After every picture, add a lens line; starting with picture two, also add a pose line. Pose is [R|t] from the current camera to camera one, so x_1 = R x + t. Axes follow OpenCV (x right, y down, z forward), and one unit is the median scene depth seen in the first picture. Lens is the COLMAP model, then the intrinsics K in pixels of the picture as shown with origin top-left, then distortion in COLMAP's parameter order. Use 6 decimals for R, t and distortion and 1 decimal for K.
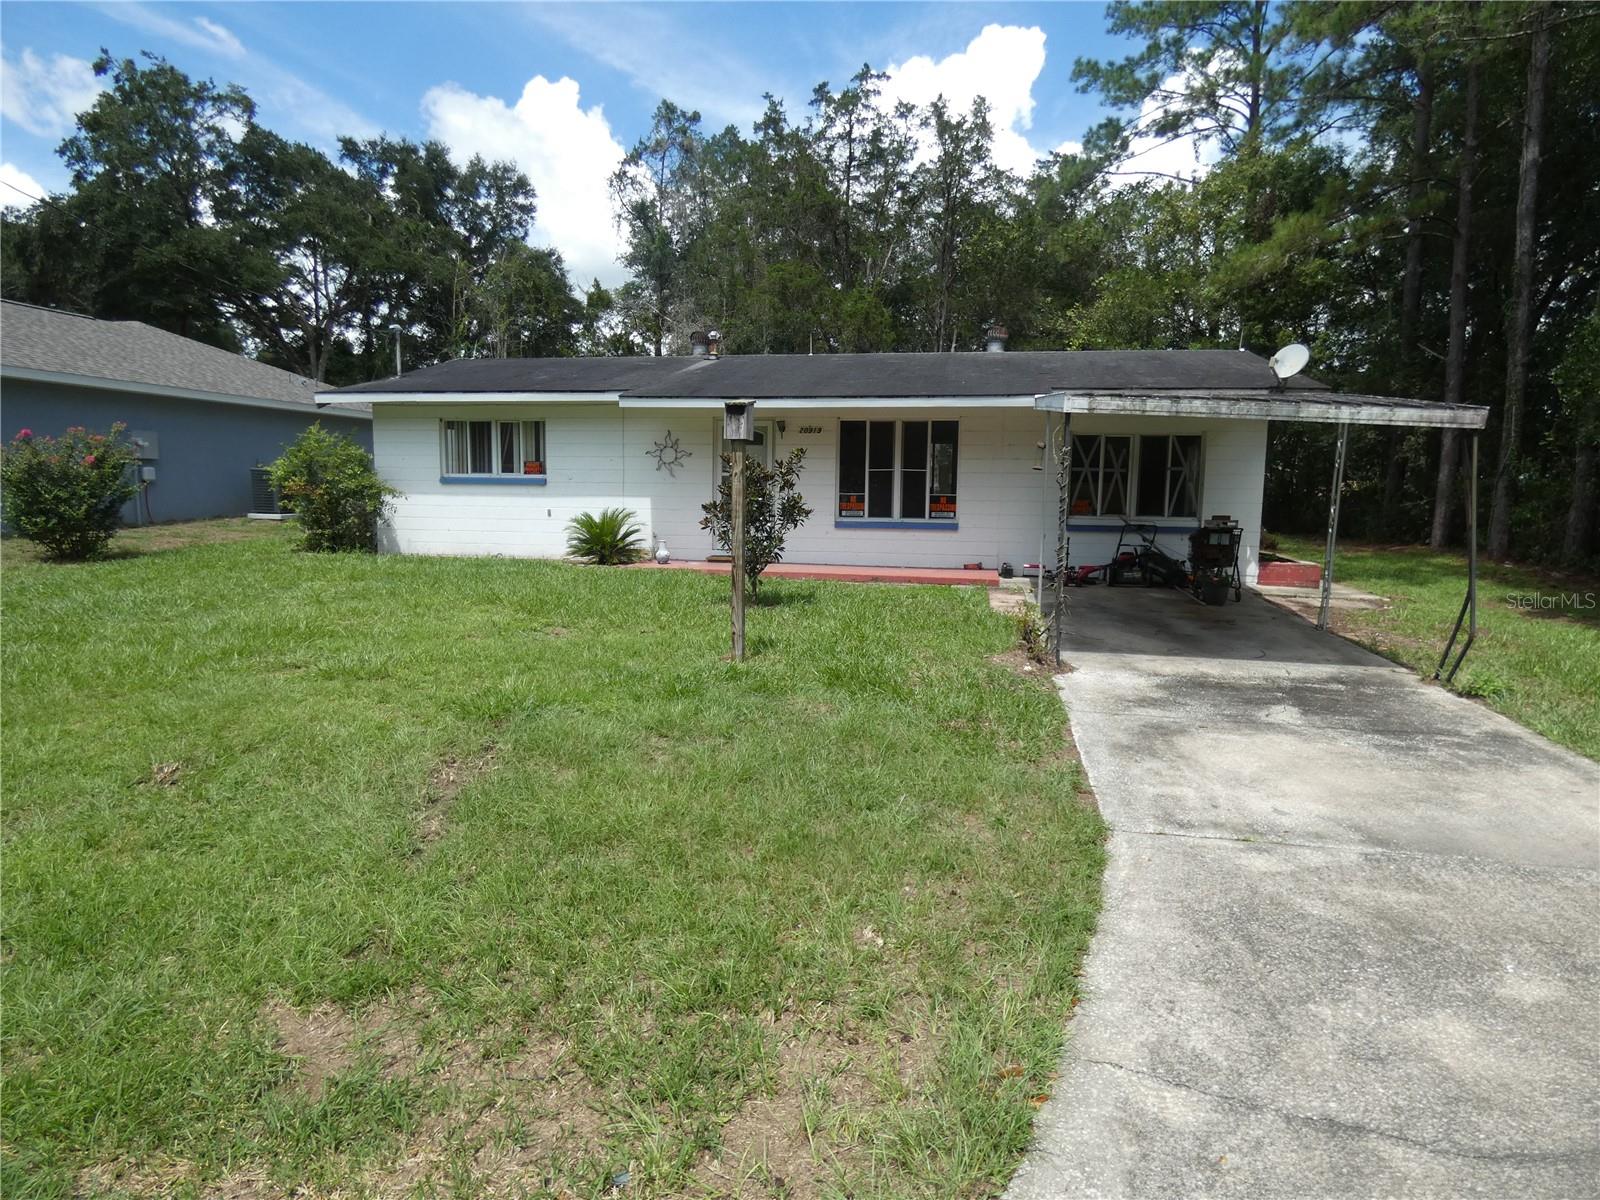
lens RADIAL K [[952.0, 0, 798.8], [0, 952.0, 592.3], [0, 0, 1]] dist [0.025491, -0.000884]
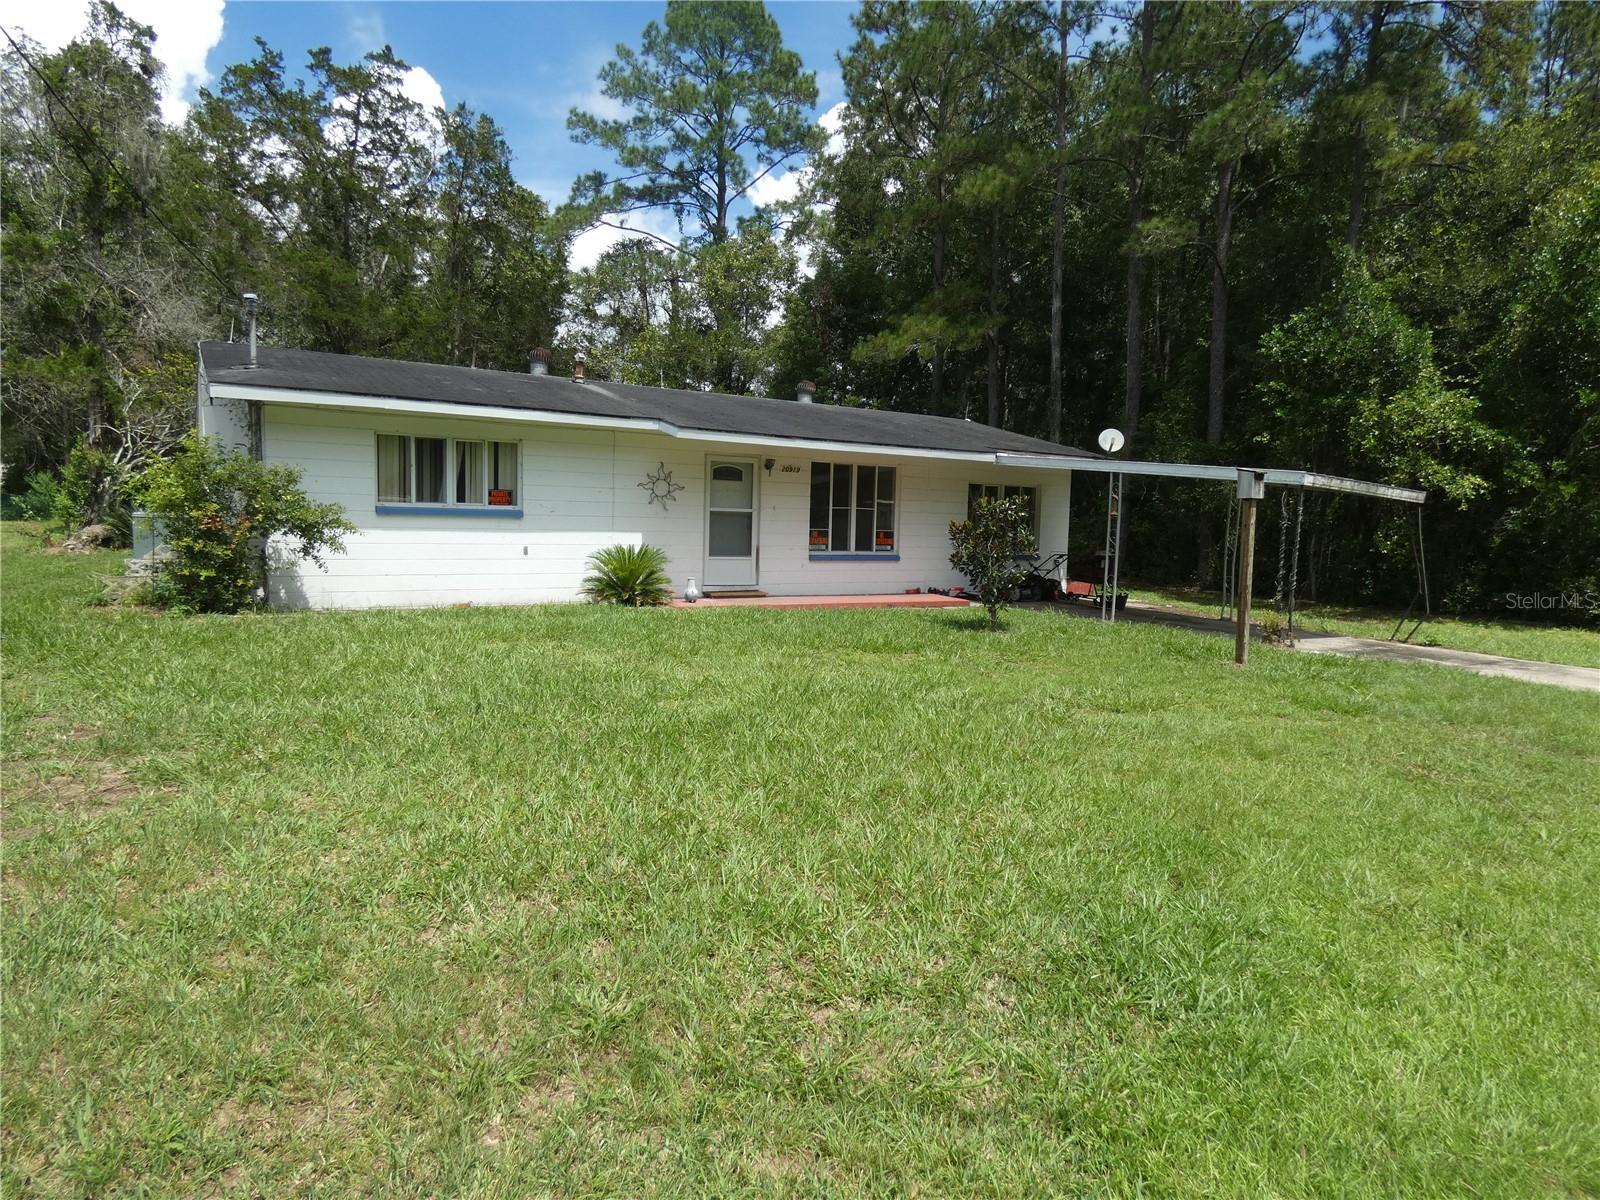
lens RADIAL K [[952.0, 0, 796.7], [0, 952.0, 606.0], [0, 0, 1]] dist [0.025491, -0.000884]
pose [[0.742378, -0.053007, 0.667881, -0.676198], [0.061215, 0.998062, 0.011168, -0.029394], [-0.667179, 0.032593, 0.744184, 0.208024]]
